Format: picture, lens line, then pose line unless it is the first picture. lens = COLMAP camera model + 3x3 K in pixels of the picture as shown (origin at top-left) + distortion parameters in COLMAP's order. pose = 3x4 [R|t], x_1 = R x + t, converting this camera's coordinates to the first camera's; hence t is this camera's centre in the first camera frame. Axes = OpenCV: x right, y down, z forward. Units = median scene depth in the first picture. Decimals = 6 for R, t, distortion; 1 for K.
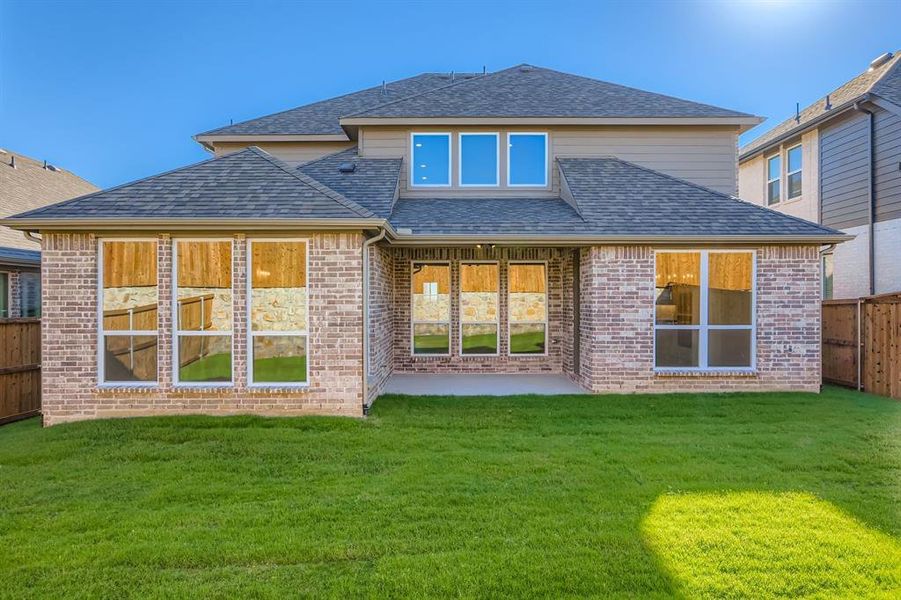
lens RADIAL K [[597.8, 0, 450.5], [0, 597.8, 300.0], [0, 0, 1]] dist [-0.023049, -0.000289]
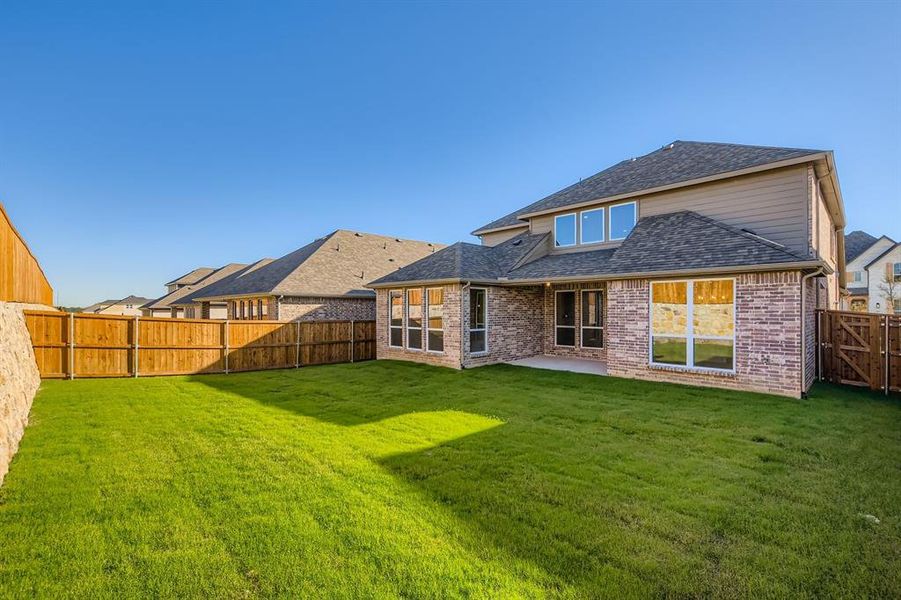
lens RADIAL K [[394.9, 0, 449.7], [0, 394.9, 302.8], [0, 0, 1]] dist [-0.002130, -0.000255]
pose [[0.703194, -0.011520, -0.710905, 0.687771], [0.002239, 0.999900, -0.013989, -0.020229], [0.710995, 0.008245, 0.703149, -0.023722]]
